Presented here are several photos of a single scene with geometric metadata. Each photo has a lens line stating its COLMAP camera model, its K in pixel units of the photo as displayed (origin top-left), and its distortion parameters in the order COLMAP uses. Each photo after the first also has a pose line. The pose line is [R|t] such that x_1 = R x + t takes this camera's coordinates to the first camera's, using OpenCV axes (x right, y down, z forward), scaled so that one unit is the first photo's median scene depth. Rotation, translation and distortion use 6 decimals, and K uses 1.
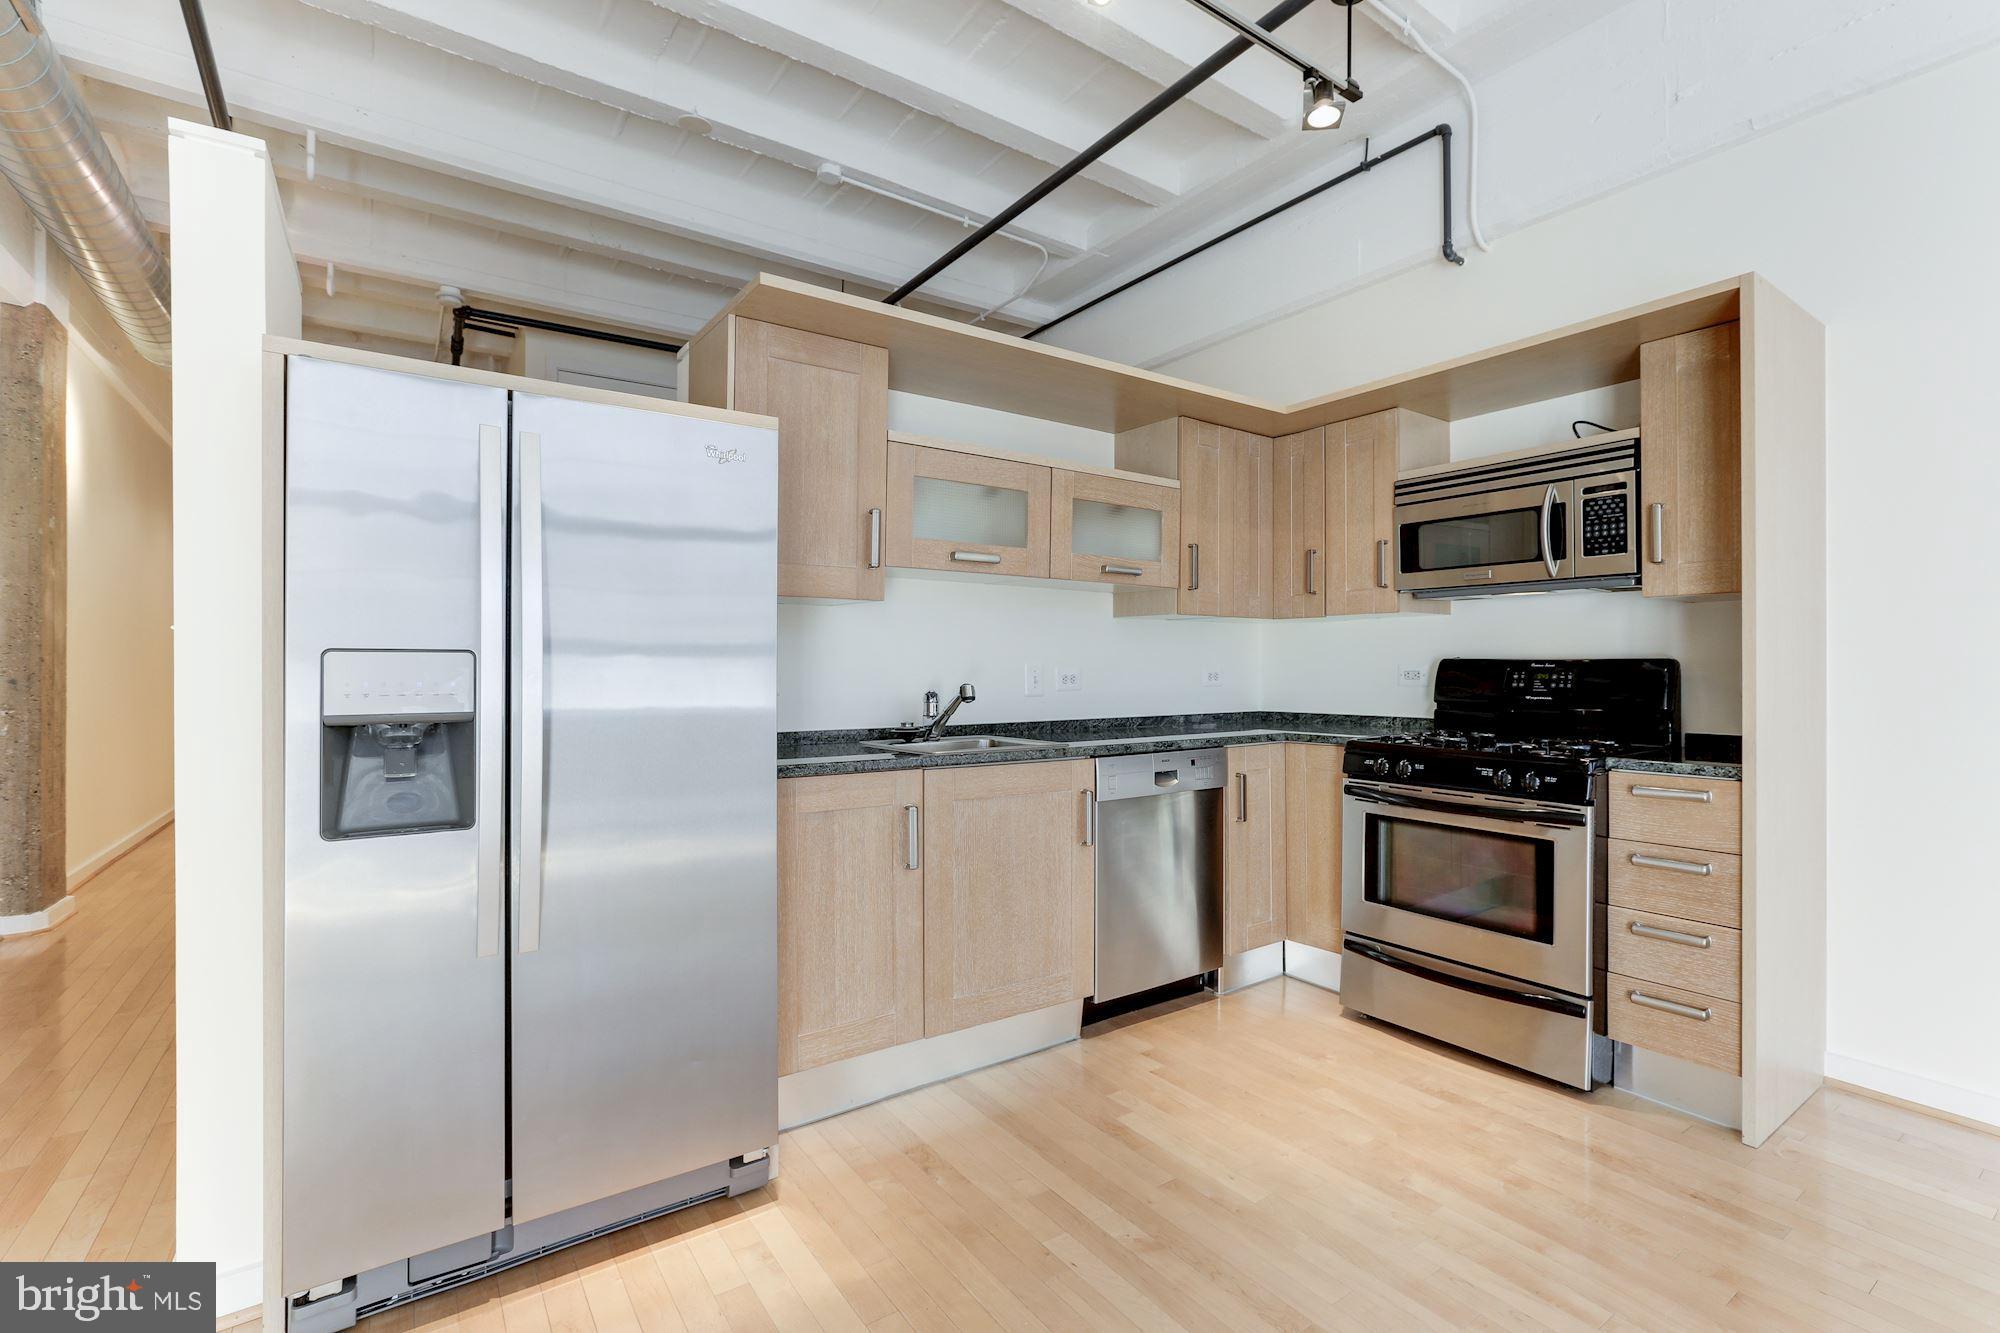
lens RADIAL K [[915.7, 0, 1015.8], [0, 915.7, 663.0], [0, 0, 1]] dist [-0.037648, 0.022568]
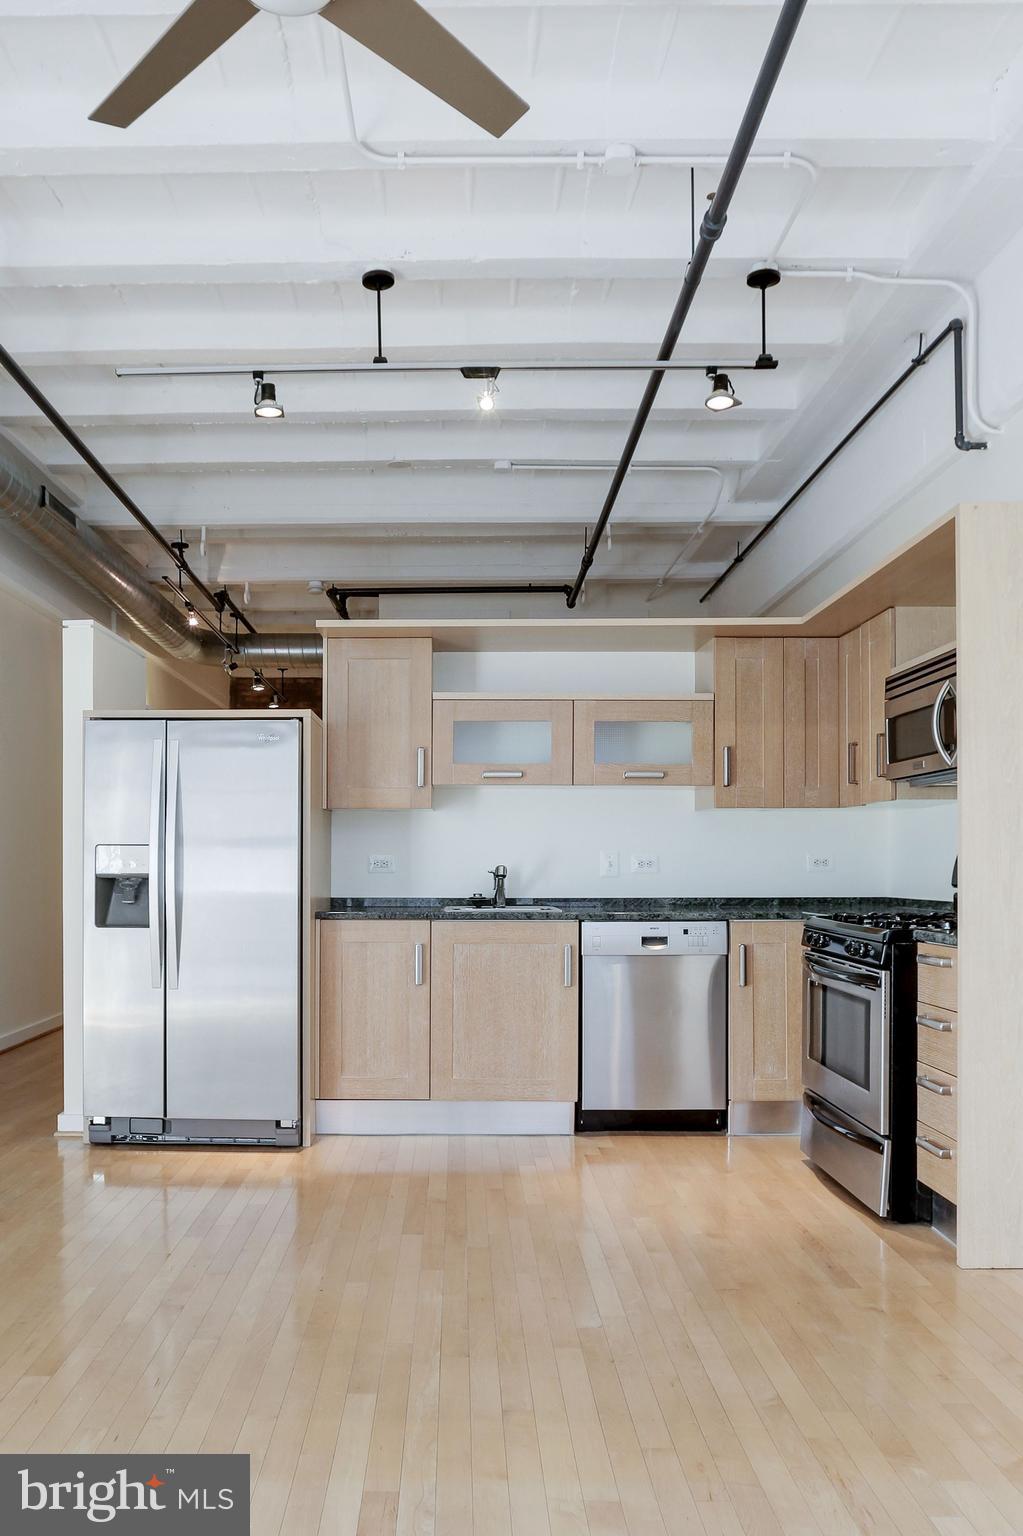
lens RADIAL K [[1094.1, 0, 431.9], [0, 1094.1, 863.9], [0, 0, 1]] dist [-0.039445, 0.001509]
pose [[0.799219, -0.000130, -0.601039, 0.892794], [0.004991, 0.999967, 0.006421, 0.009519], [0.601019, -0.008131, 0.799194, -0.400009]]
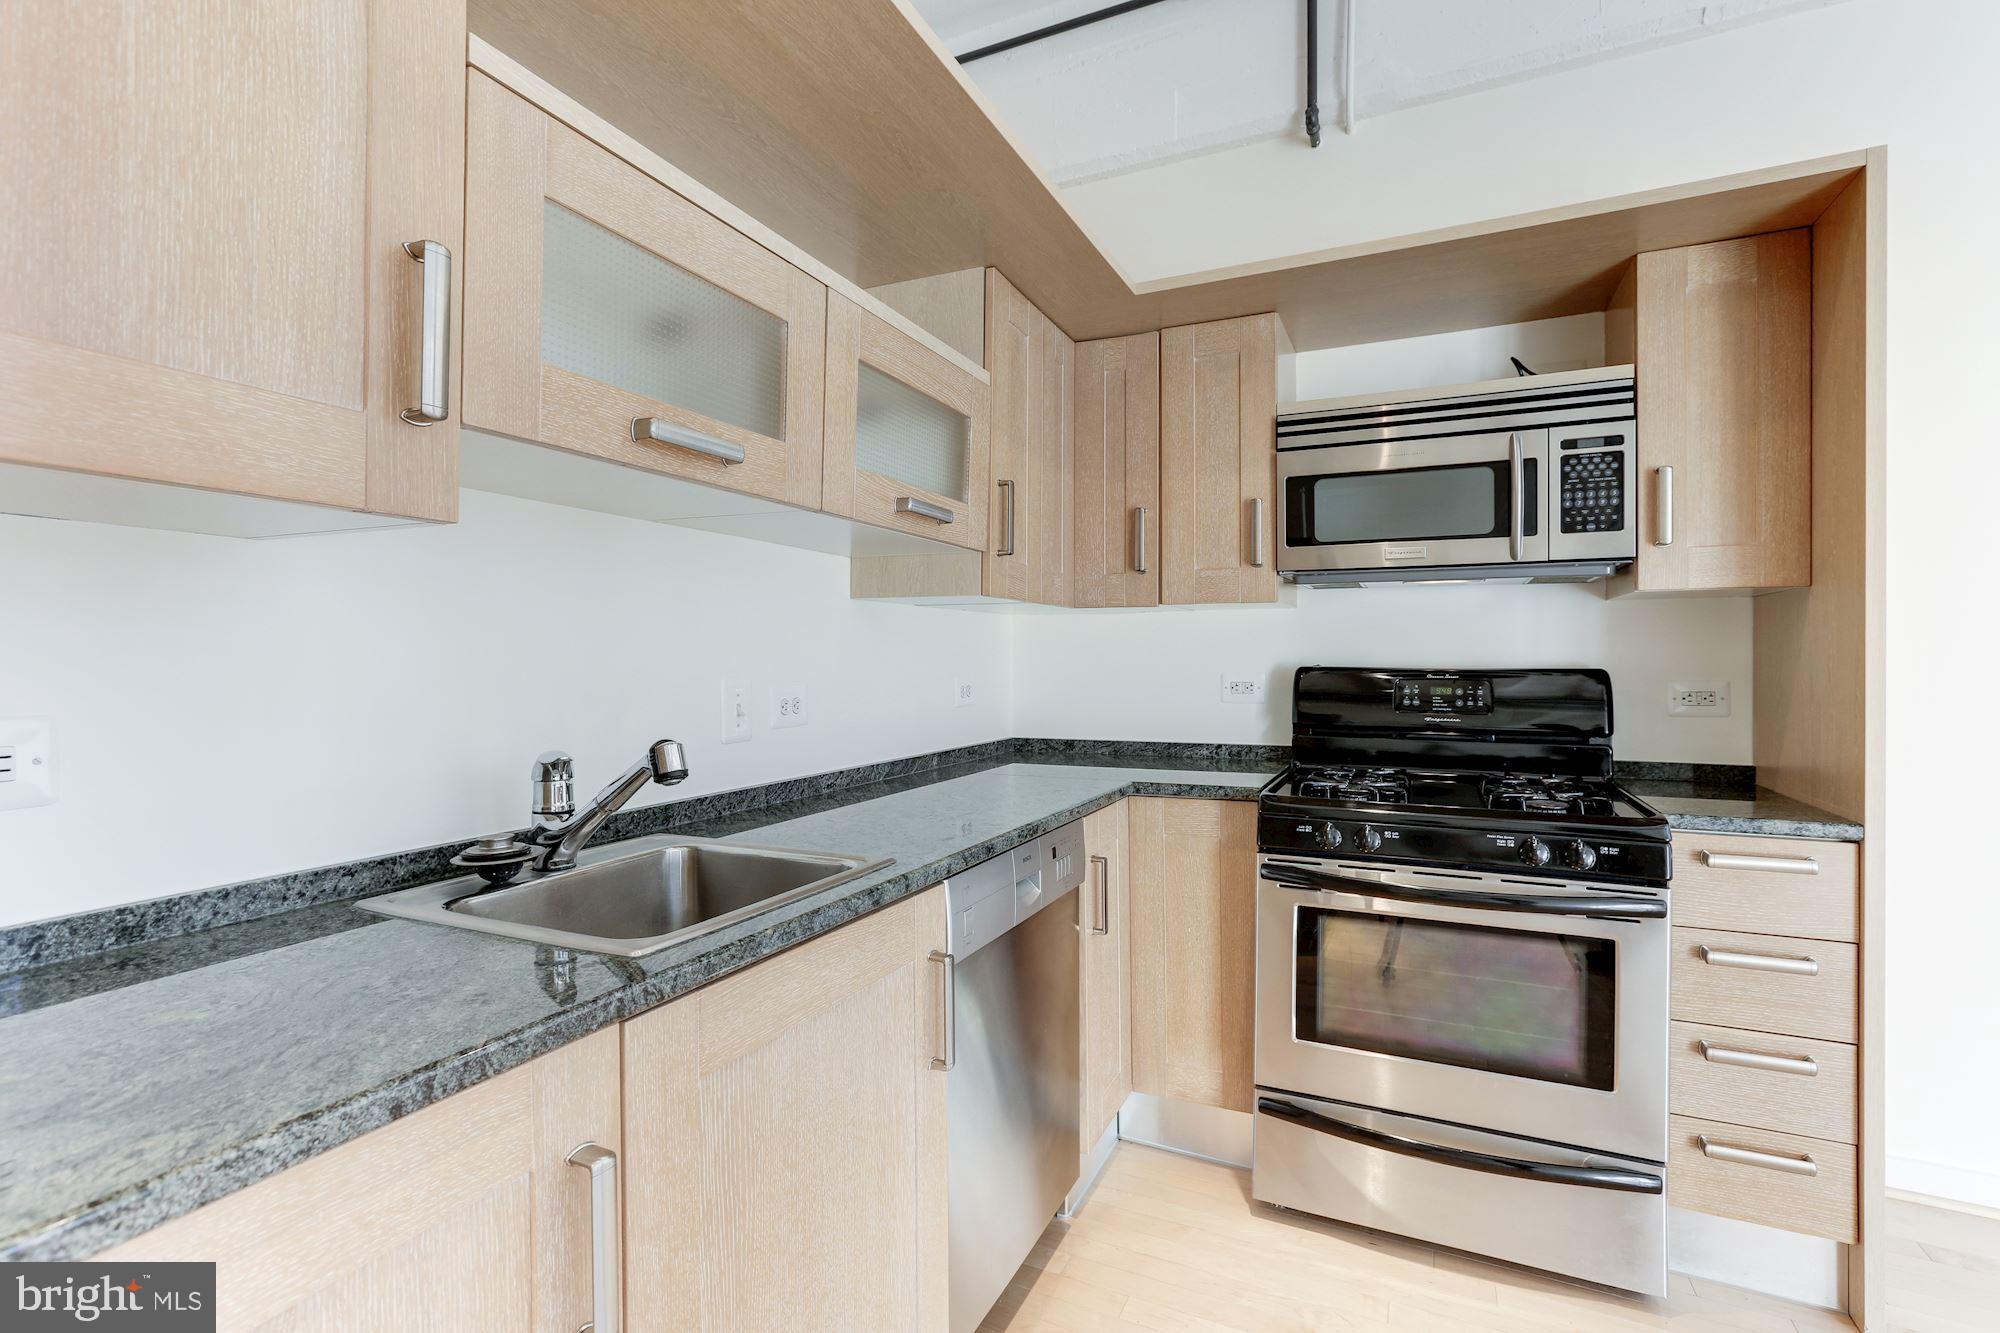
lens RADIAL K [[915.7, 0, 1015.8], [0, 915.7, 663.0], [0, 0, 1]] dist [-0.037648, 0.022568]
pose [[0.867802, -0.003546, 0.496897, -0.127357], [-0.000478, 0.999968, 0.007970, -0.017120], [-0.496909, -0.007153, 0.867773, 0.579880]]
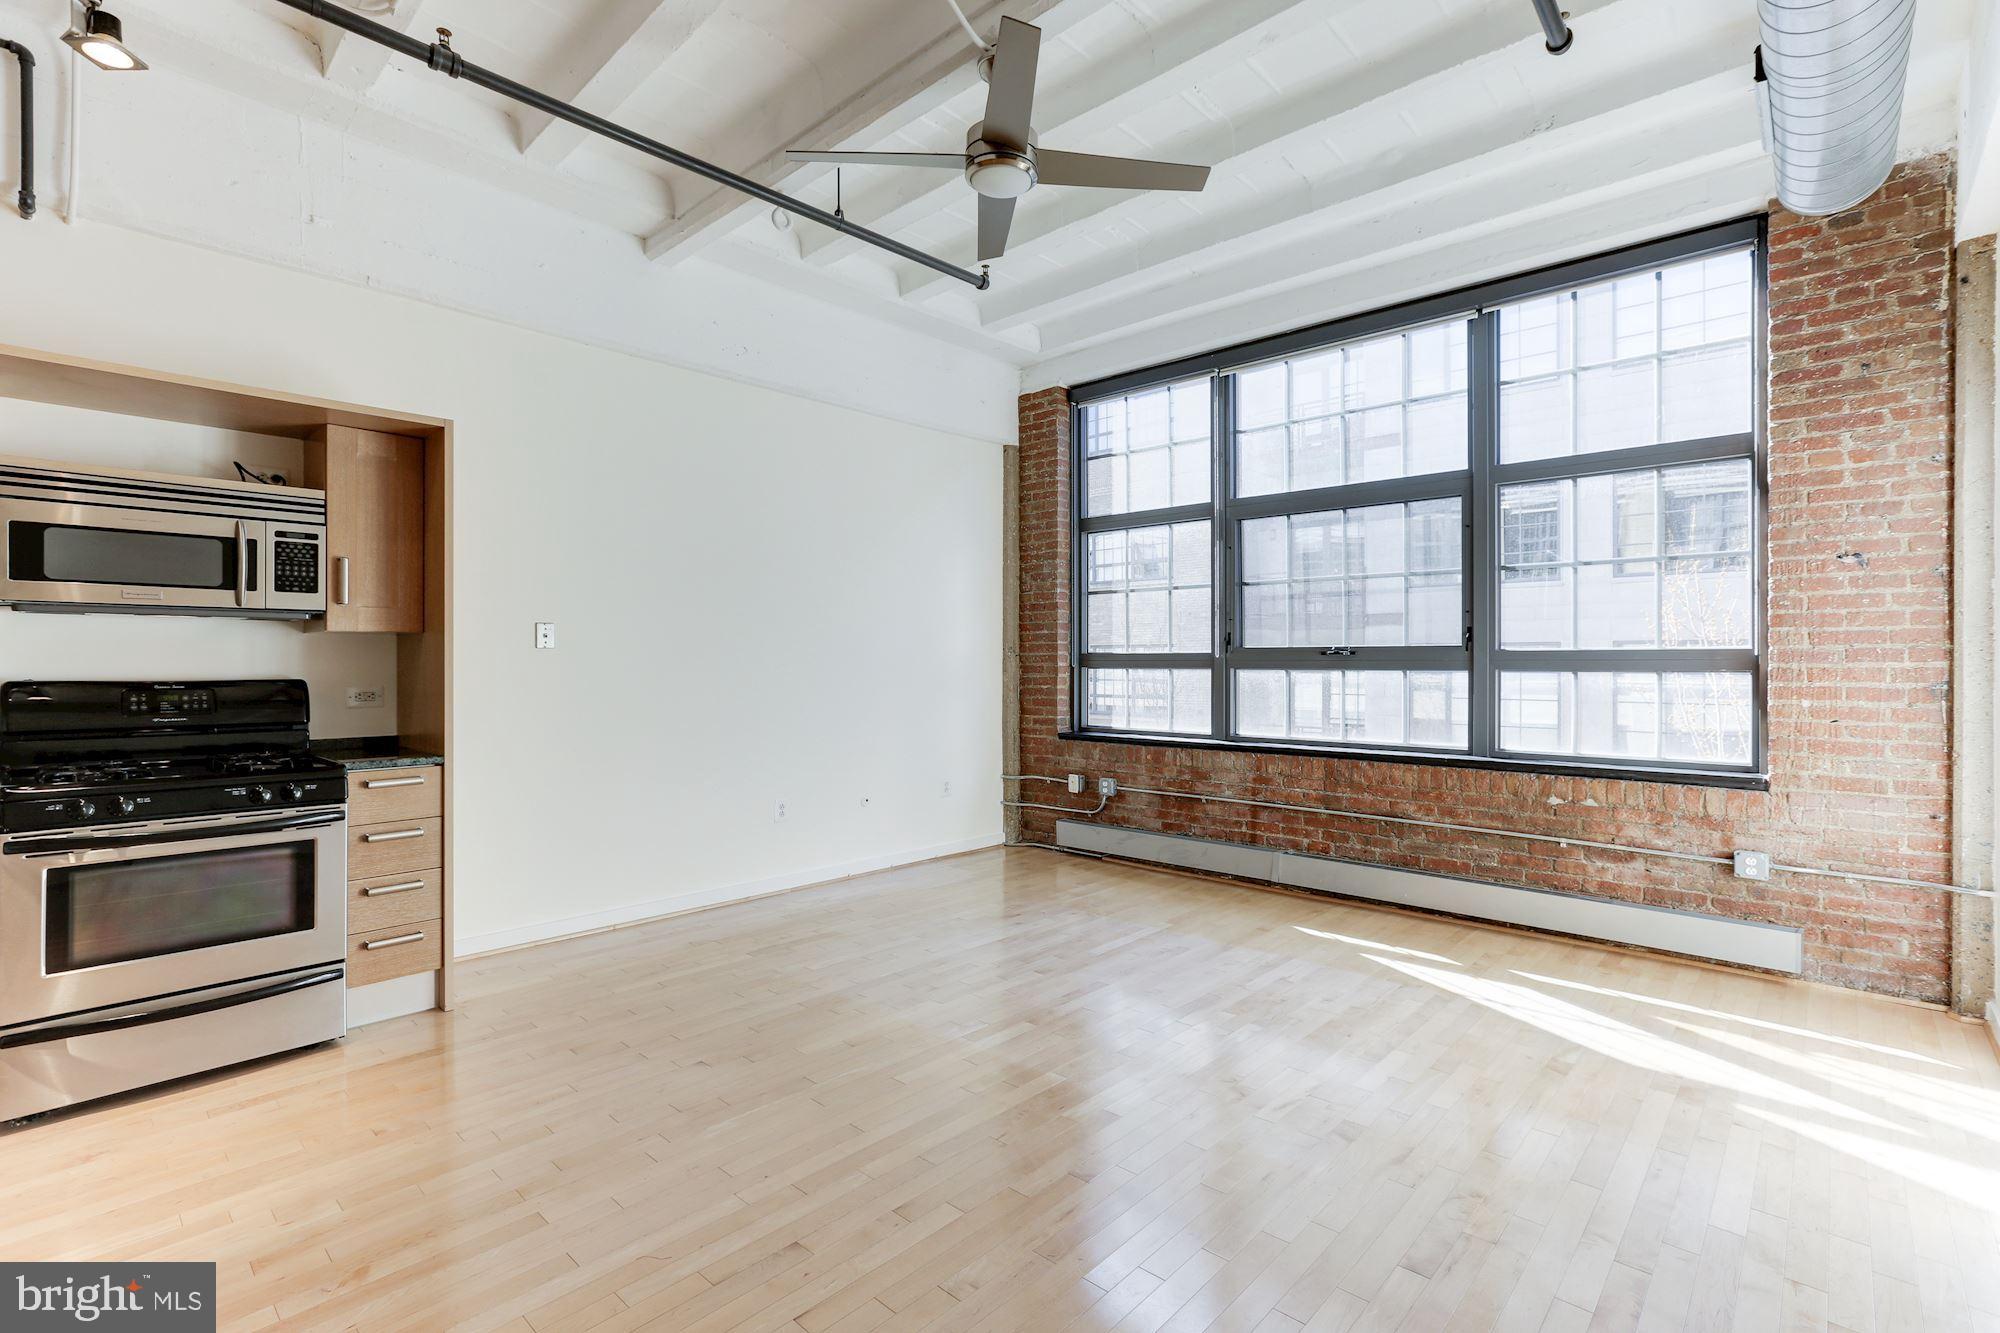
lens RADIAL K [[915.7, 0, 1015.8], [0, 915.7, 663.0], [0, 0, 1]] dist [-0.037648, 0.022568]
pose [[-0.205547, -0.000421, 0.978647, -0.668438], [-0.003573, 0.999994, -0.000320, -0.030697], [-0.978641, -0.003562, -0.205547, 0.324983]]
